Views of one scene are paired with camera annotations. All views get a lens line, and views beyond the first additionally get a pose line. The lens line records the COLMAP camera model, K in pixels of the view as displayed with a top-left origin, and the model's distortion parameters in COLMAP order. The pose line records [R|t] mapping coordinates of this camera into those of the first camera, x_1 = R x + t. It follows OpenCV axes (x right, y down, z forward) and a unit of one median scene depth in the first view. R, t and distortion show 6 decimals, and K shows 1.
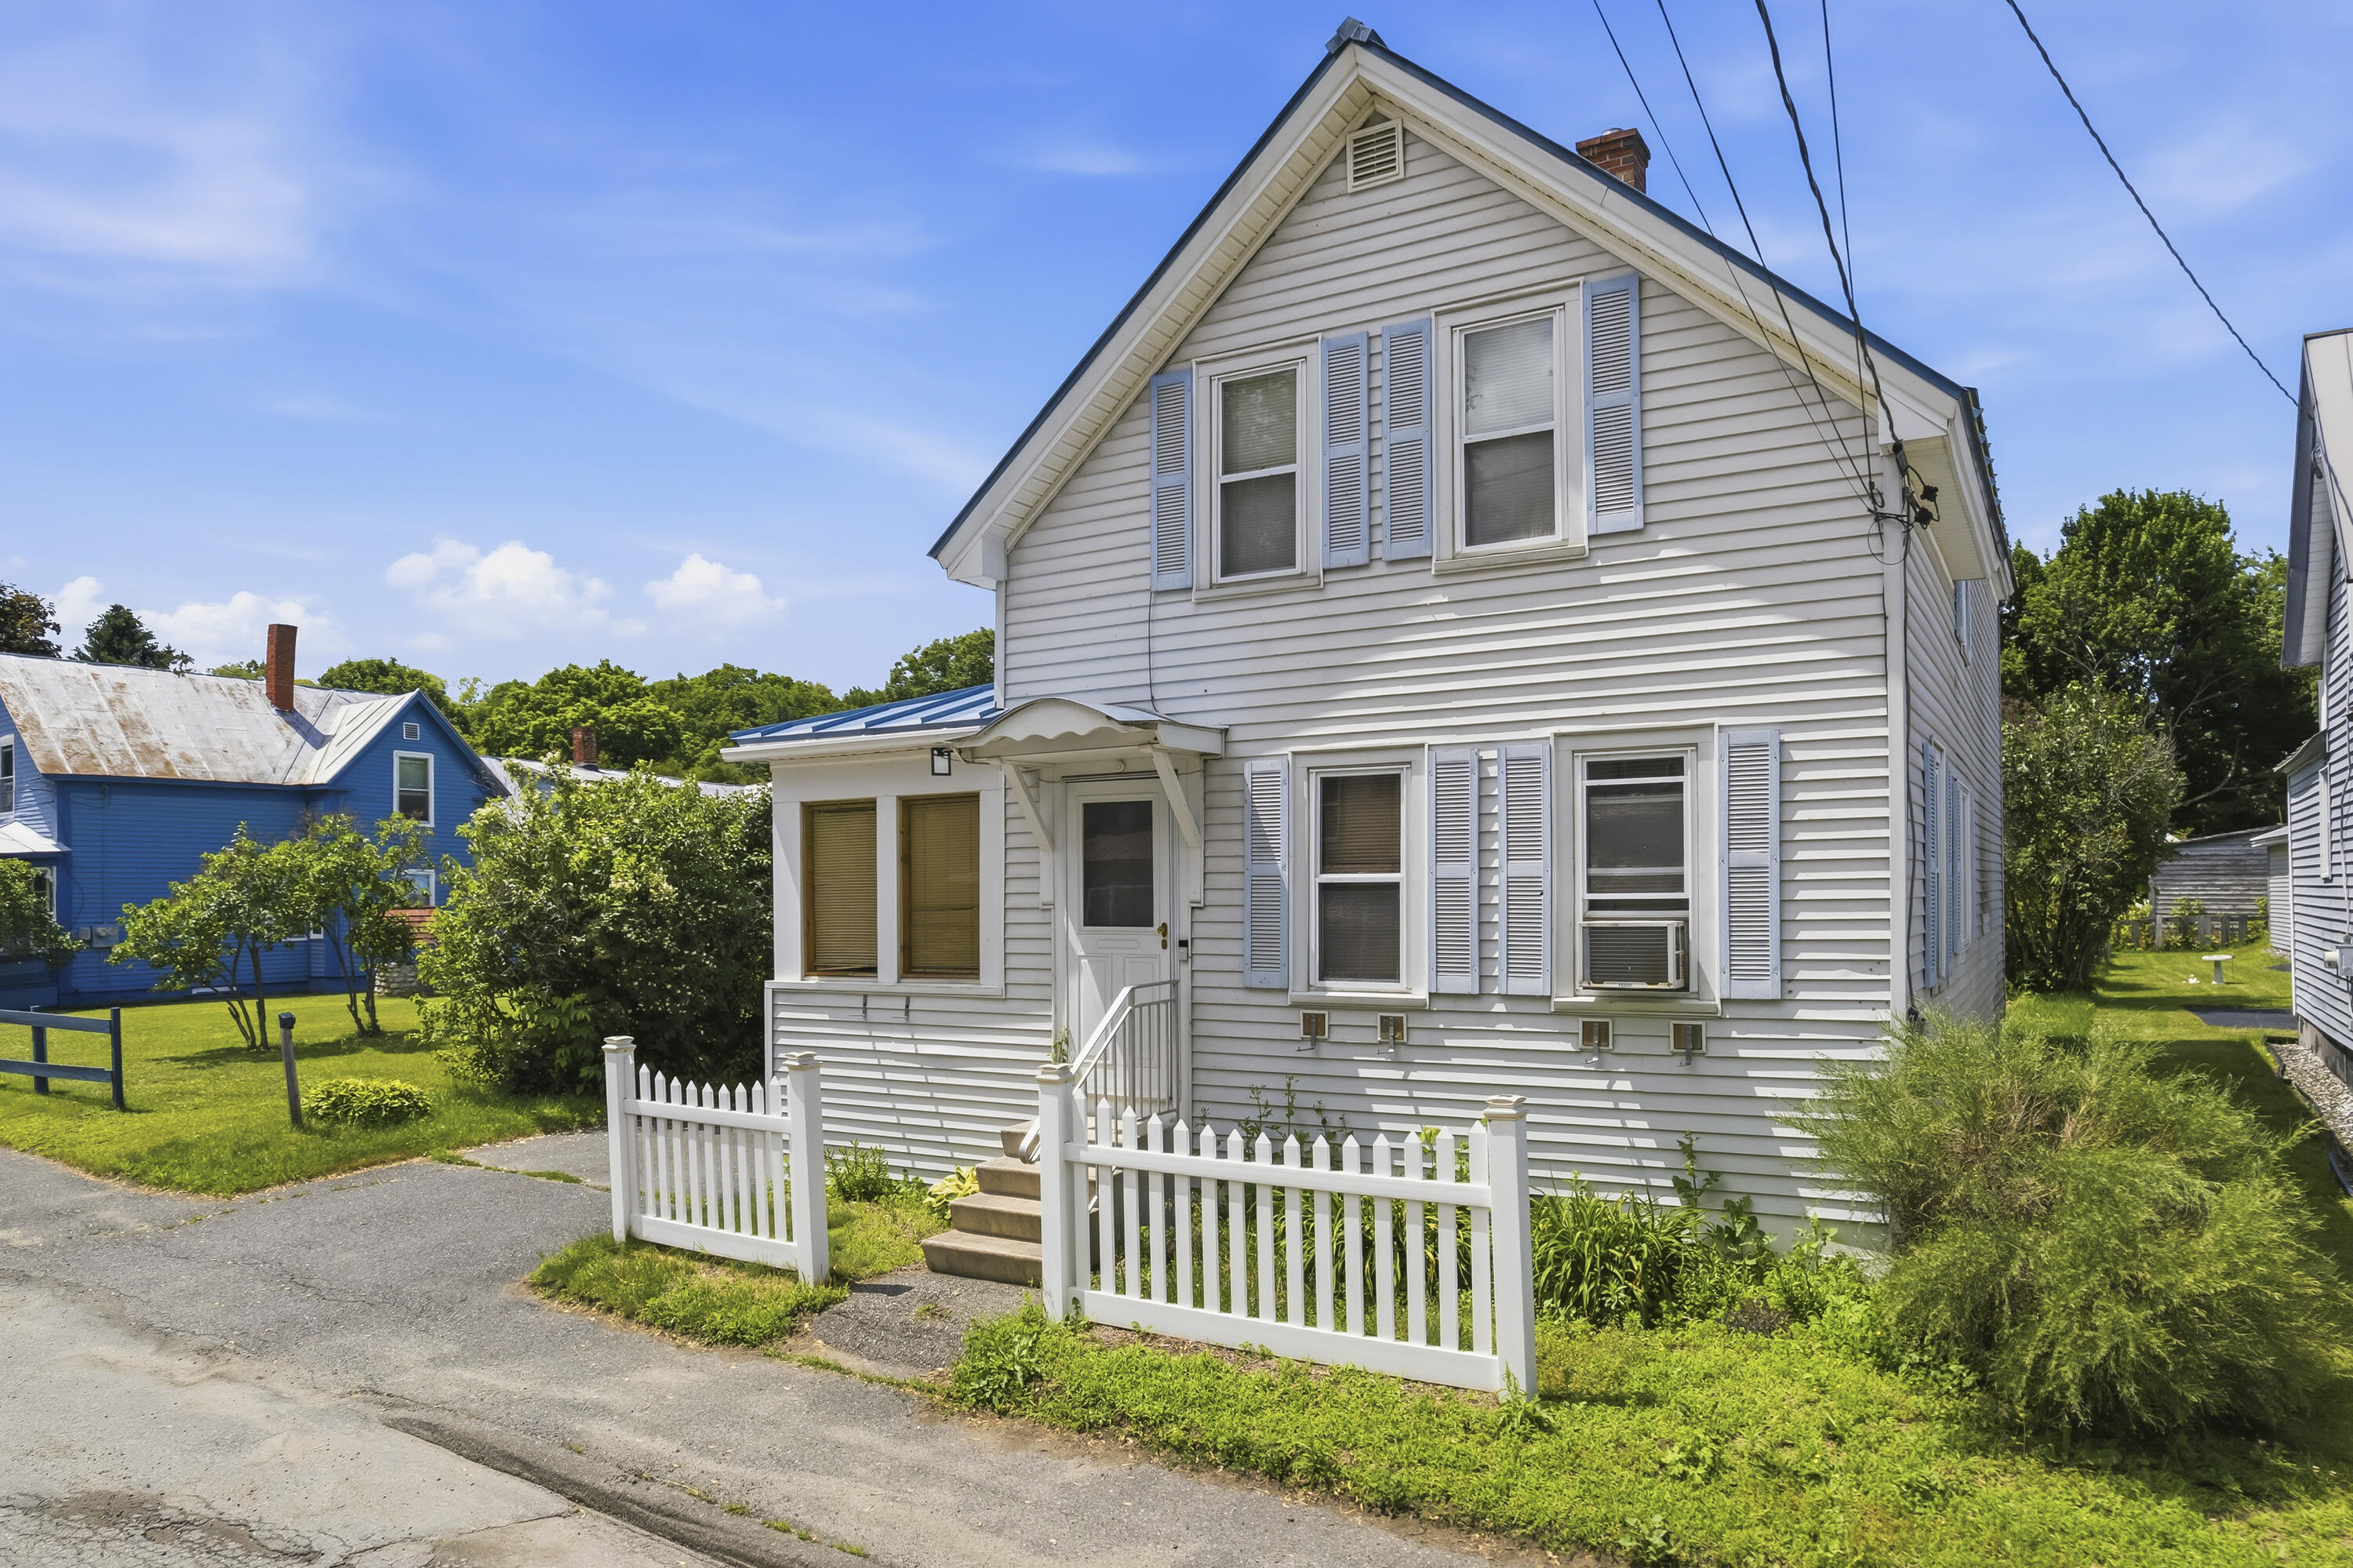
lens RADIAL K [[1482.5, 0, 1231.4], [0, 1482.5, 884.5], [0, 0, 1]] dist [-0.032172, 0.001207]
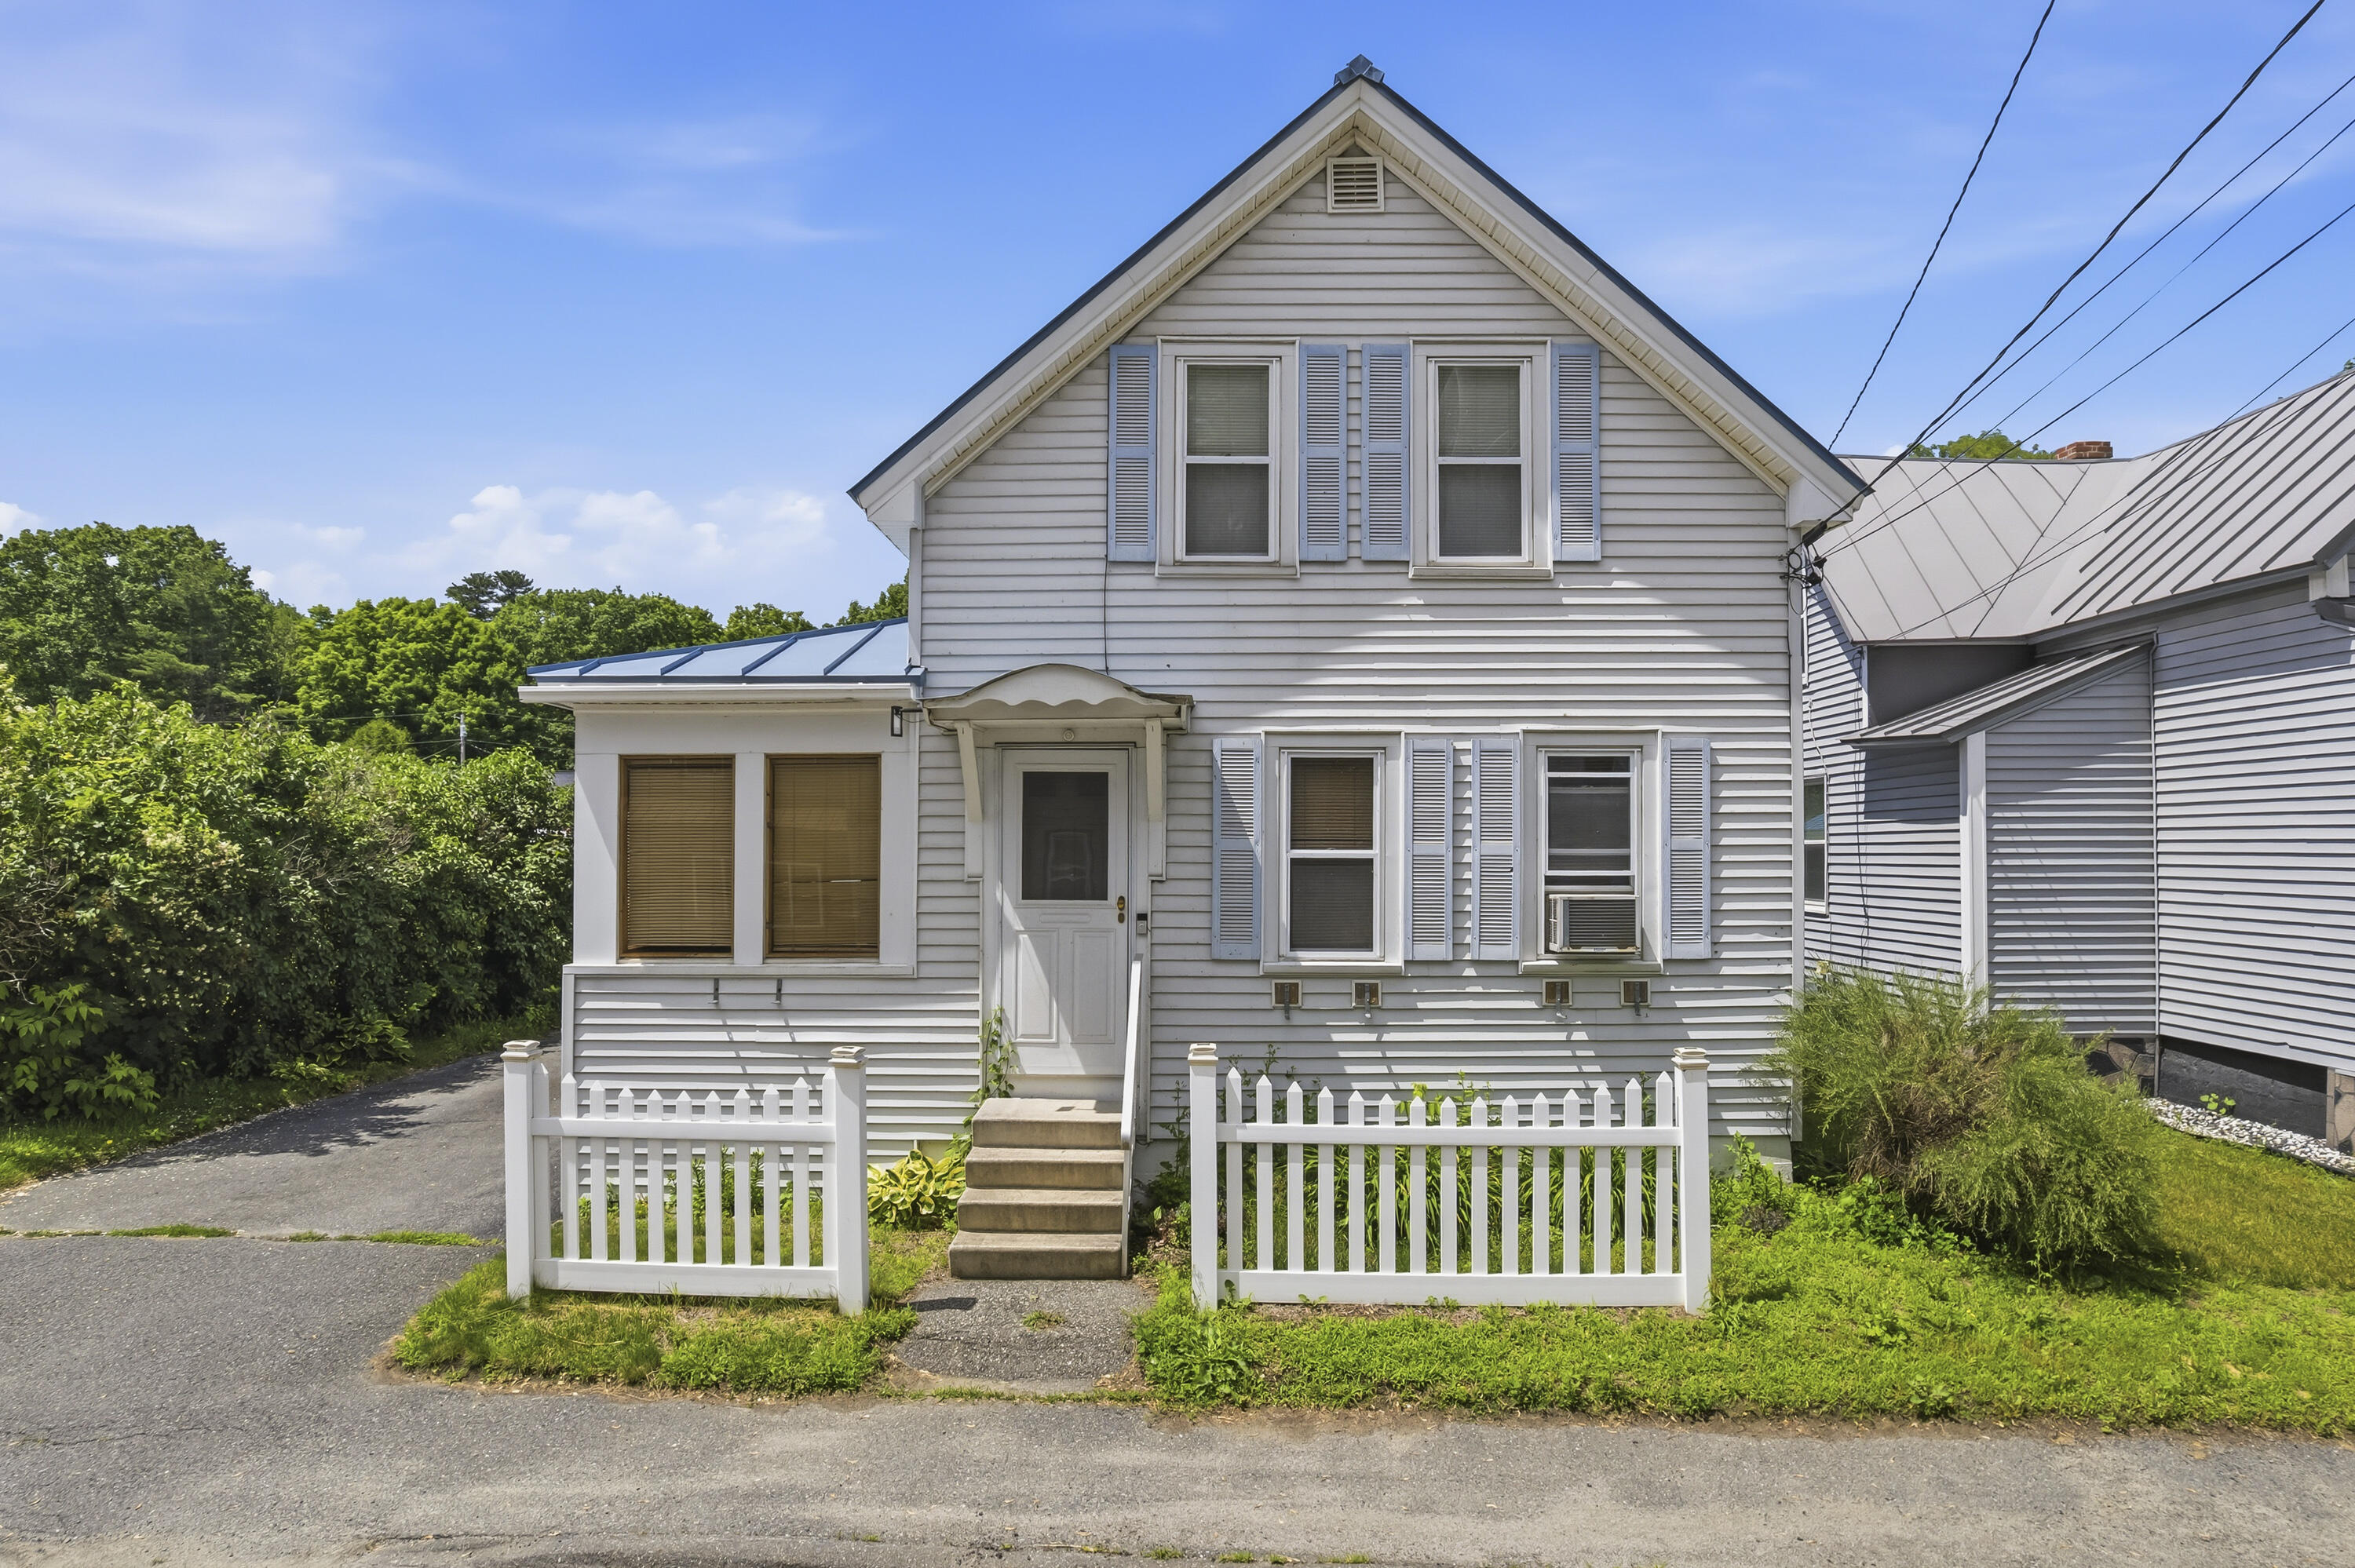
lens RADIAL K [[1462.4, 0, 1174.3], [0, 1462.4, 815.0], [0, 0, 1]] dist [-0.028639, 0.000815]
pose [[0.872972, 0.021587, 0.487293, -0.527572], [-0.012591, 0.999685, -0.021731, -0.008154], [-0.487608, 0.012835, 0.872968, 0.139577]]
